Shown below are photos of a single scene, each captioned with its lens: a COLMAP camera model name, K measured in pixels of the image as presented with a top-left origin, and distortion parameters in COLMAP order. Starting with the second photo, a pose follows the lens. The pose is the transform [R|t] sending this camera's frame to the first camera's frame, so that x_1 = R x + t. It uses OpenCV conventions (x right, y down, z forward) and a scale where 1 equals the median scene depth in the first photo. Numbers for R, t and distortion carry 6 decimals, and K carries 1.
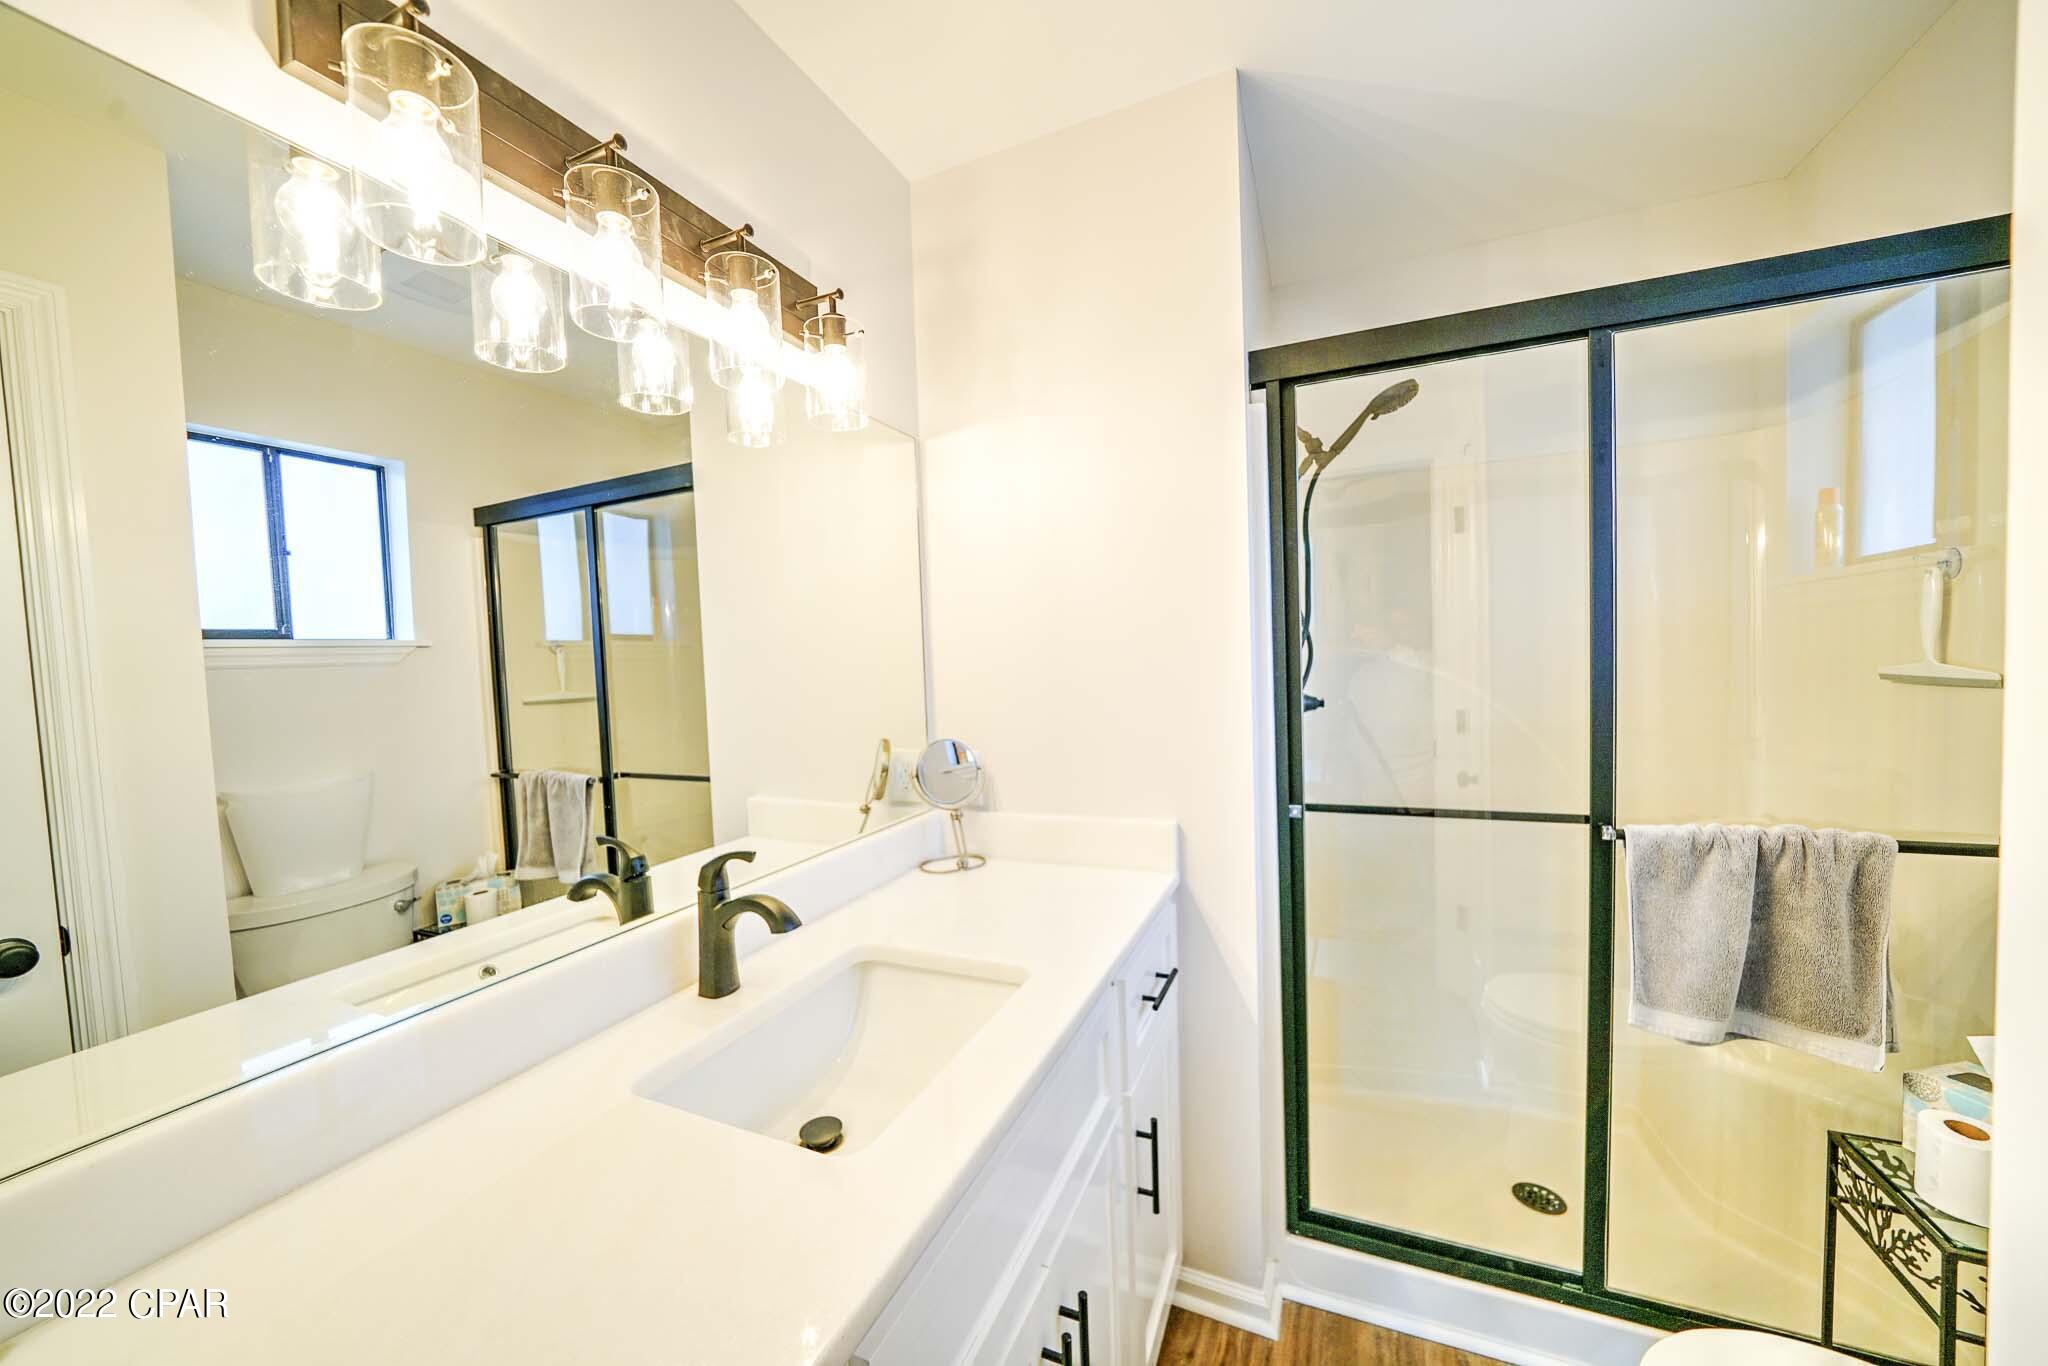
lens RADIAL K [[737.2, 0, 1007.2], [0, 737.2, 694.7], [0, 0, 1]] dist [-0.020898, 0.002971]
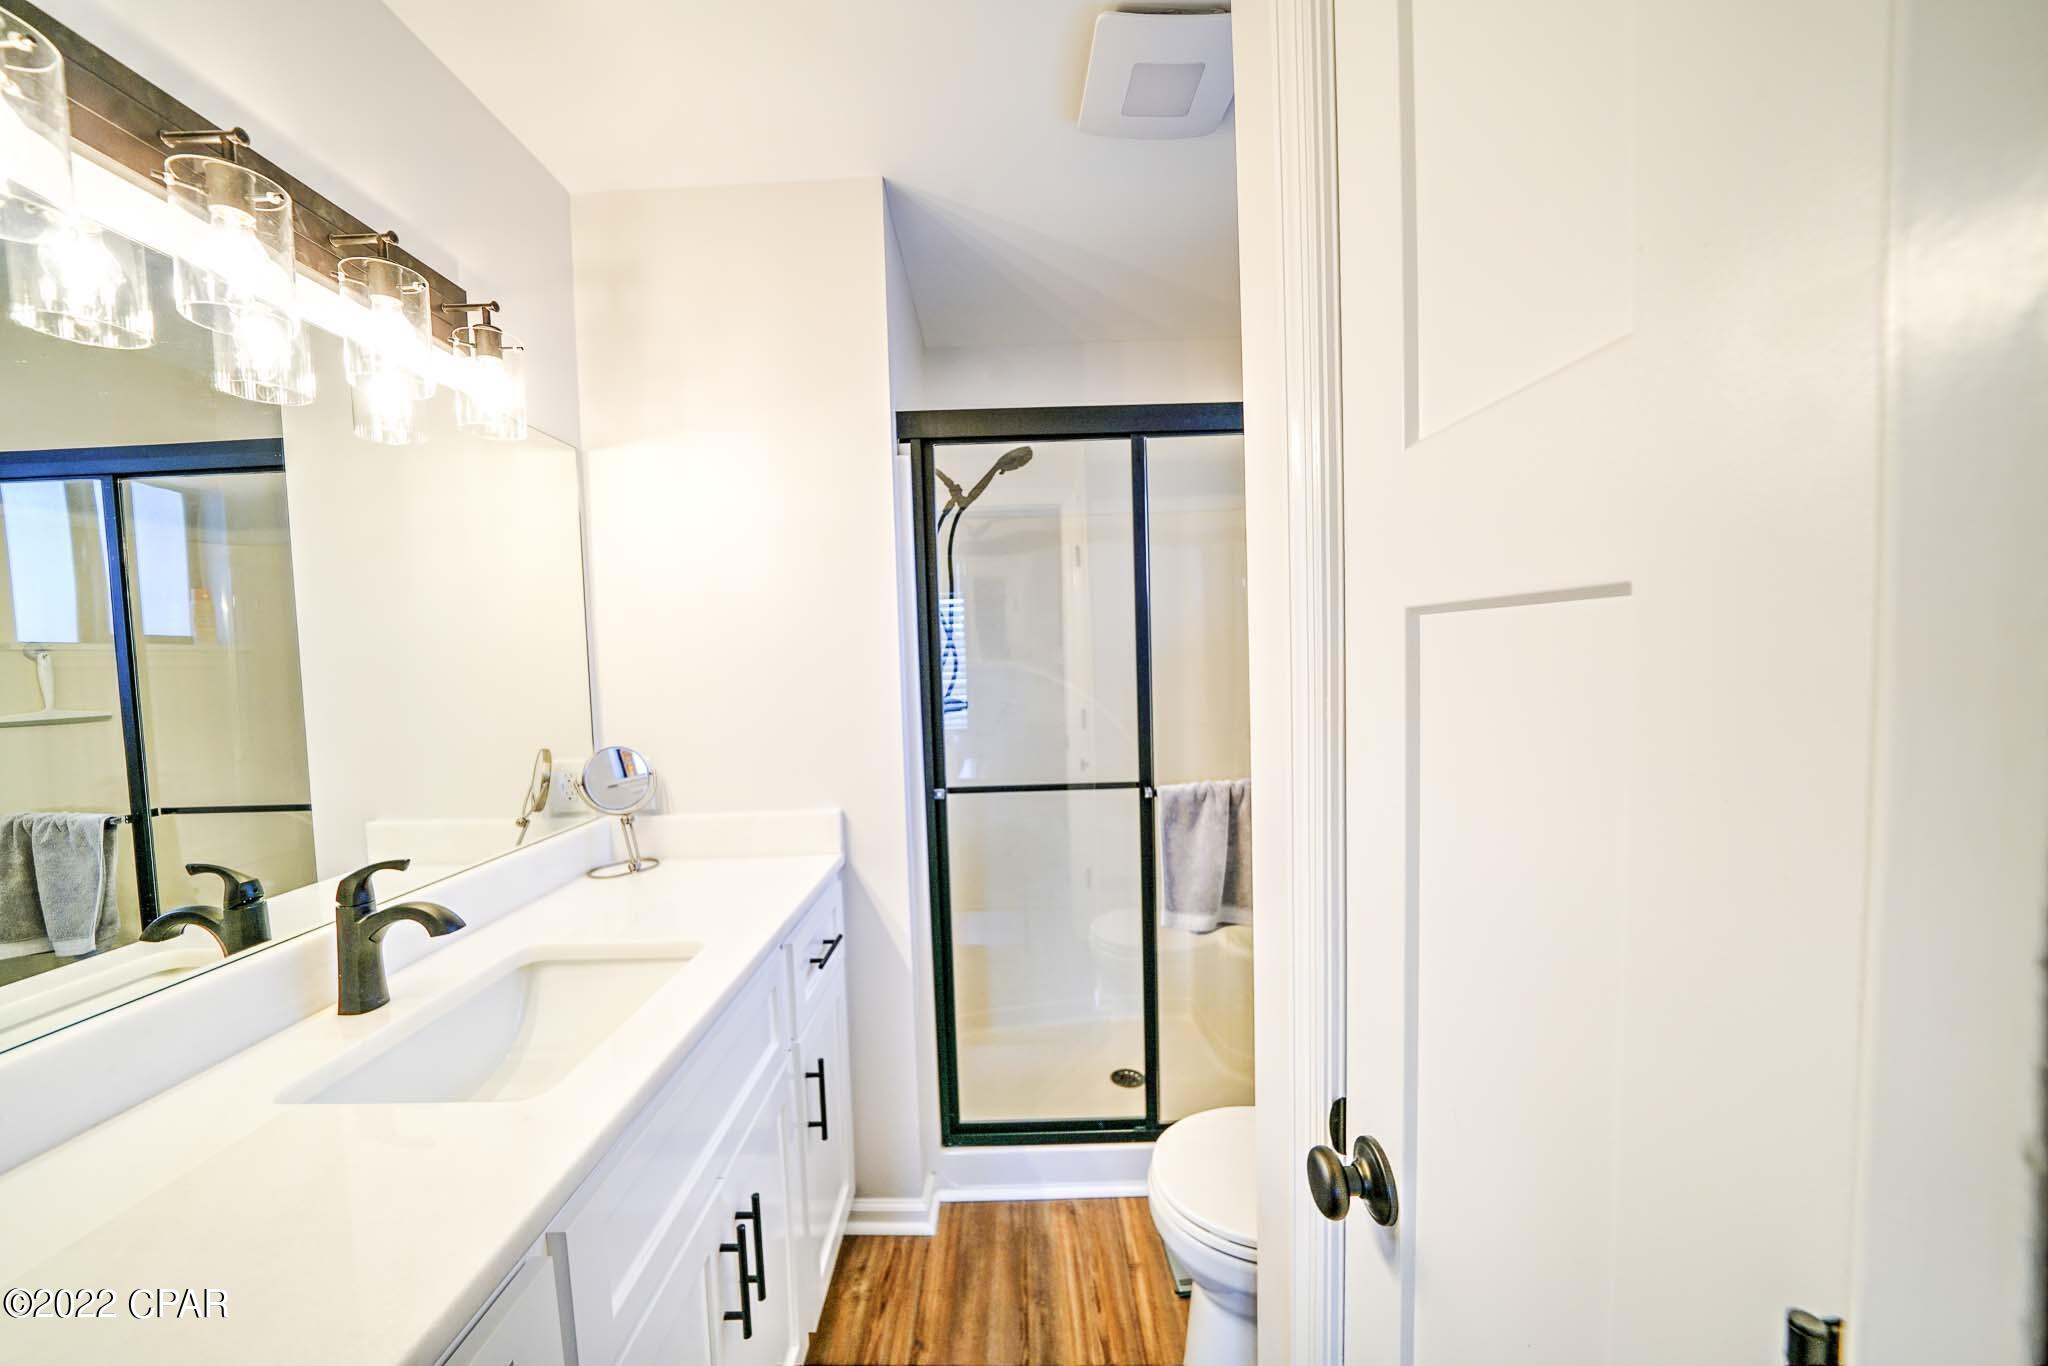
lens RADIAL K [[737.2, 0, 1007.2], [0, 737.2, 694.7], [0, 0, 1]] dist [-0.020898, 0.002971]
pose [[0.913993, -0.012695, 0.405531, 0.003602], [0.017544, 0.999812, -0.008242, 0.007216], [-0.405350, 0.014648, 0.914044, -0.166980]]
